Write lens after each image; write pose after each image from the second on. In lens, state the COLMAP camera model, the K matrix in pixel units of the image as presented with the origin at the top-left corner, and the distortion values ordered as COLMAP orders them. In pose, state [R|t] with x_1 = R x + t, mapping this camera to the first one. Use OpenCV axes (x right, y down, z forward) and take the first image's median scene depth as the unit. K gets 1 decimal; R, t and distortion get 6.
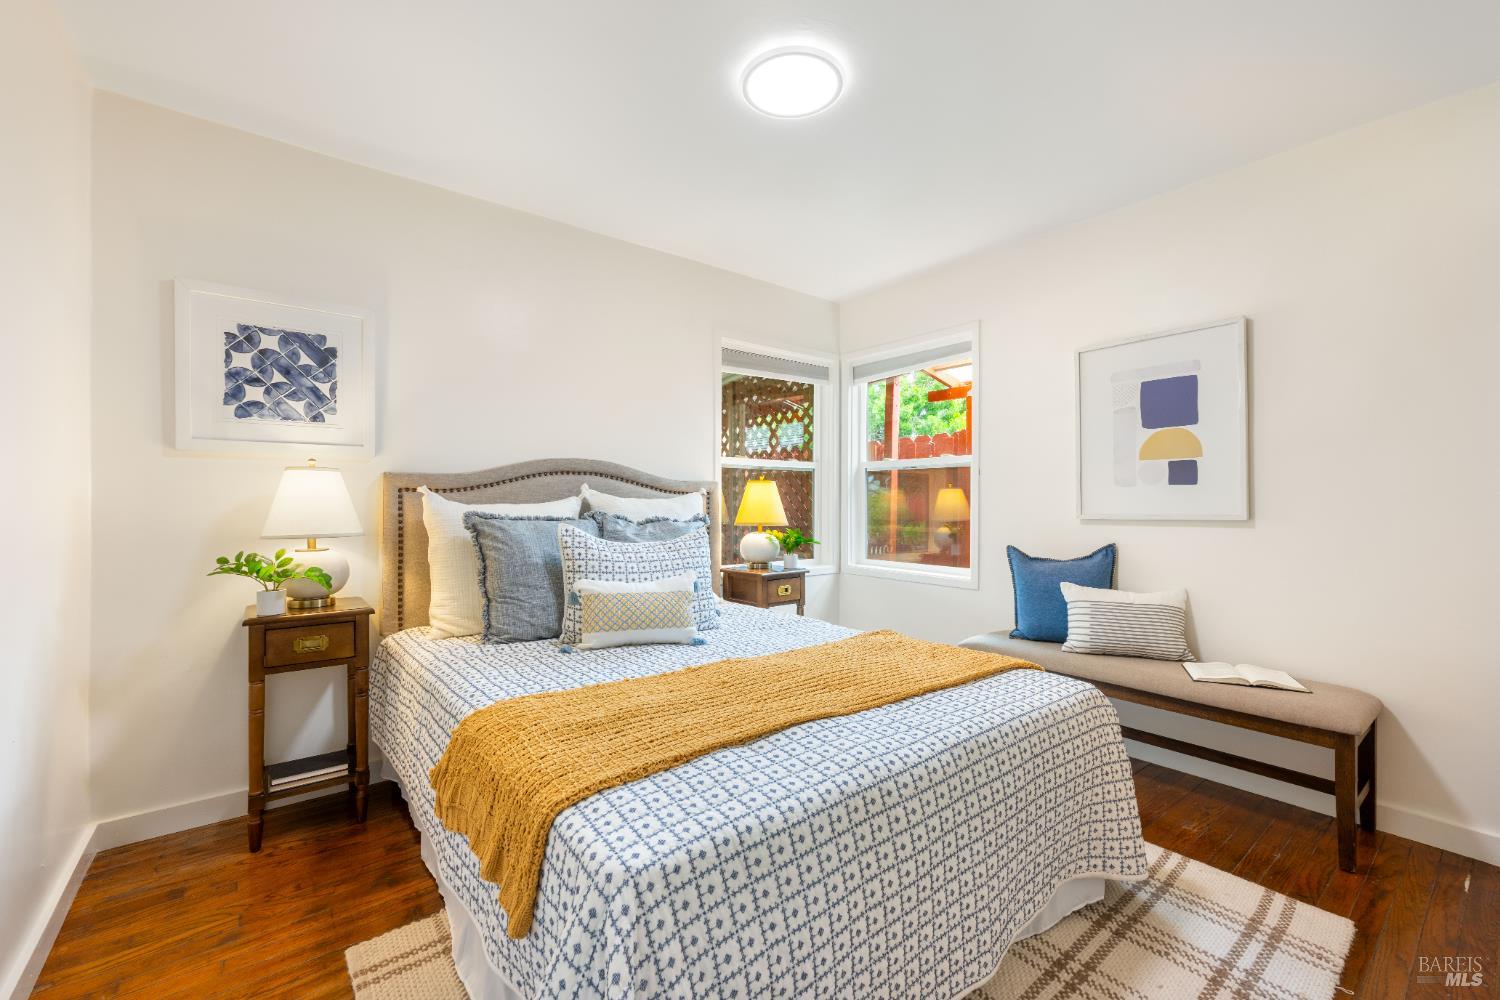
lens RADIAL K [[613.4, 0, 757.2], [0, 613.4, 502.6], [0, 0, 1]] dist [-0.010997, 0.000070]
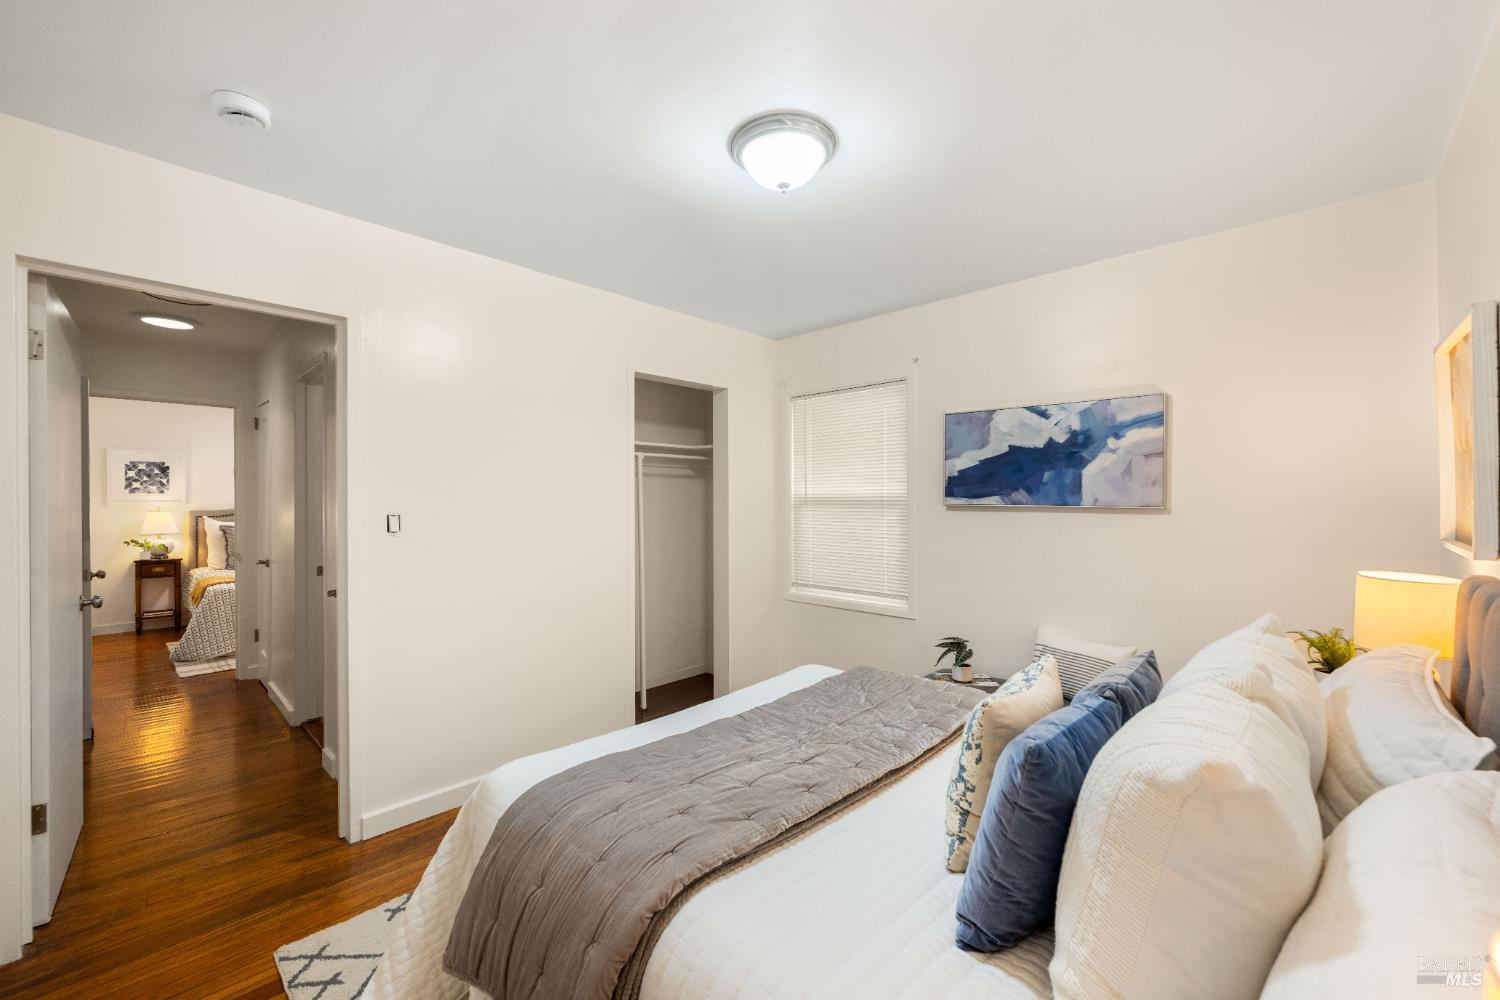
lens RADIAL K [[607.9, 0, 755.9], [0, 607.9, 505.5], [0, 0, 1]] dist [-0.005000, -0.000027]
pose [[0.991880, -0.008723, 0.126878, 1.656035], [0.008448, 0.999961, 0.002707, -0.062798], [-0.126896, -0.001614, 0.991915, -2.131314]]
